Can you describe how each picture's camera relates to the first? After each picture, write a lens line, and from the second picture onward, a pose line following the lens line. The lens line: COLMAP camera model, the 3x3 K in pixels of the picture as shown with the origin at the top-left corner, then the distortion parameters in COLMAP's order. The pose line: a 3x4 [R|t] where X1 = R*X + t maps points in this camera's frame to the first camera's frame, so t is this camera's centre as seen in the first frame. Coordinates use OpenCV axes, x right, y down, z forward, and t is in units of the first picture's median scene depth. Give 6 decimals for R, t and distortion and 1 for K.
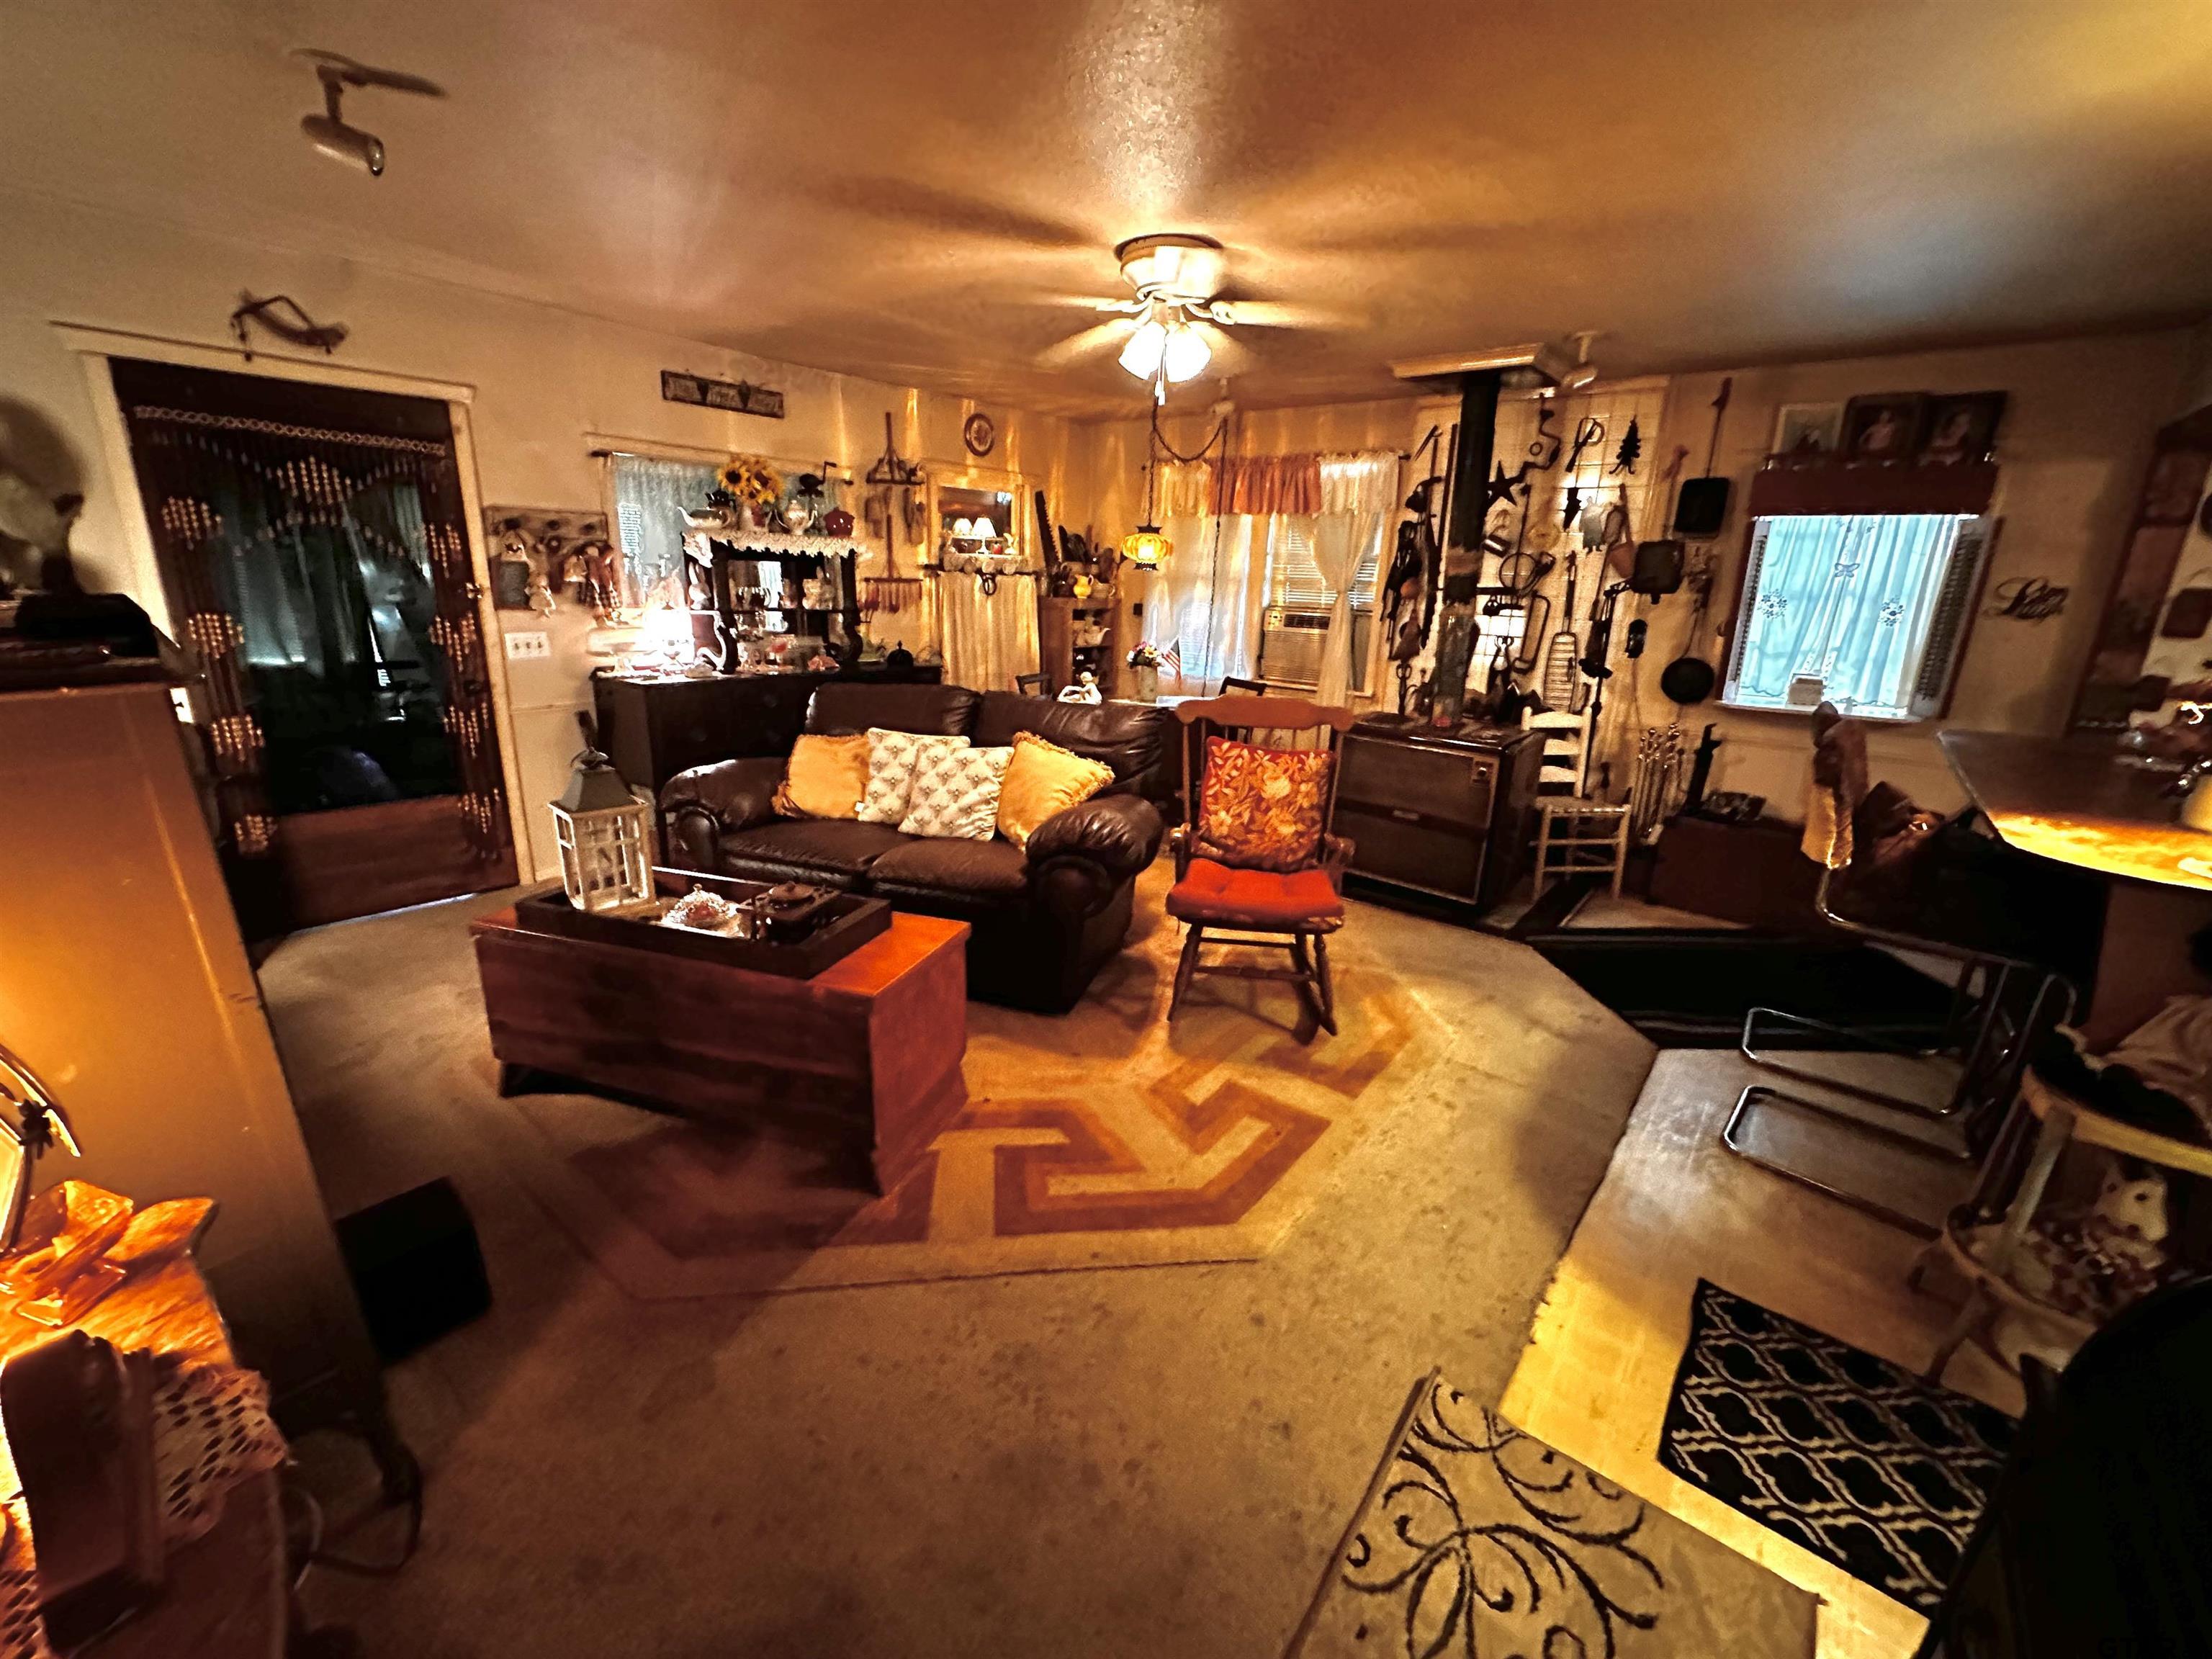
lens RADIAL K [[895.2, 0, 1109.5], [0, 895.2, 819.8], [0, 0, 1]] dist [-0.001357, 0.000703]
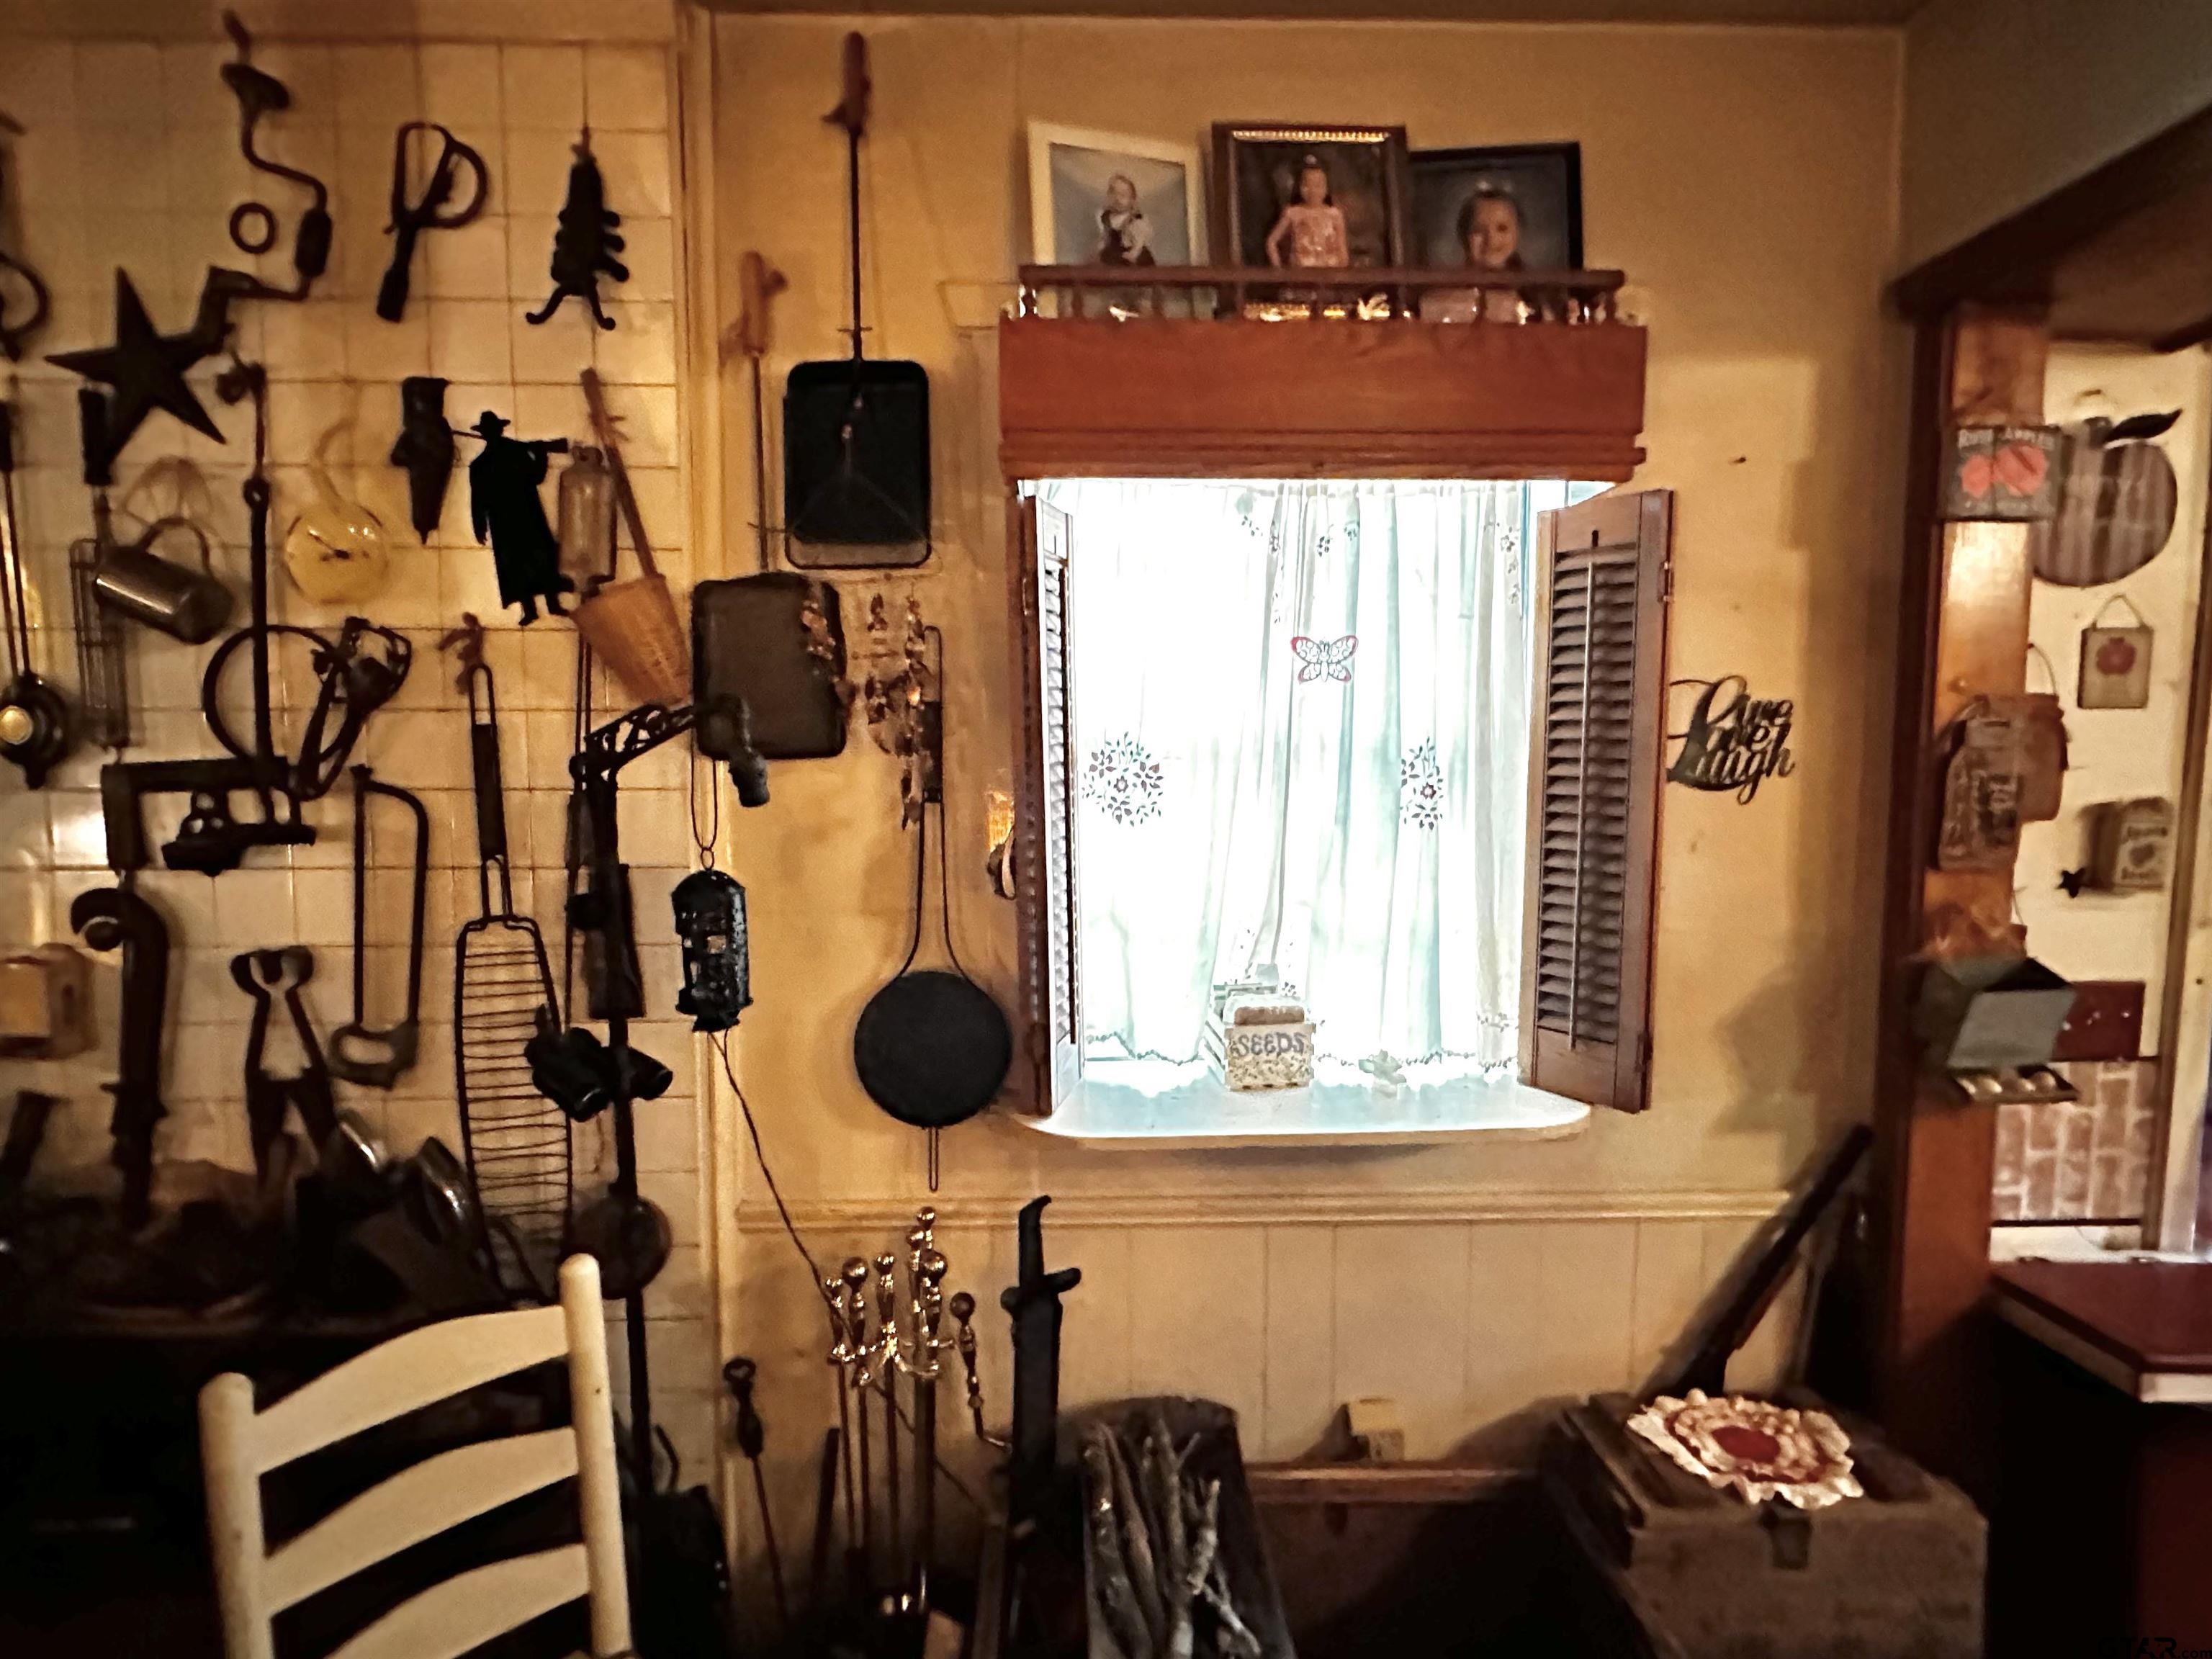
lens RADIAL K [[1085.7, 0, 1111.2], [0, 1085.7, 830.7], [0, 0, 1]] dist [-0.004246, -0.001133]
pose [[0.737724, -0.079975, 0.670349, 0.459977], [0.206980, 0.971933, -0.111827, -0.172696], [-0.642591, 0.221246, 0.733571, 0.692036]]
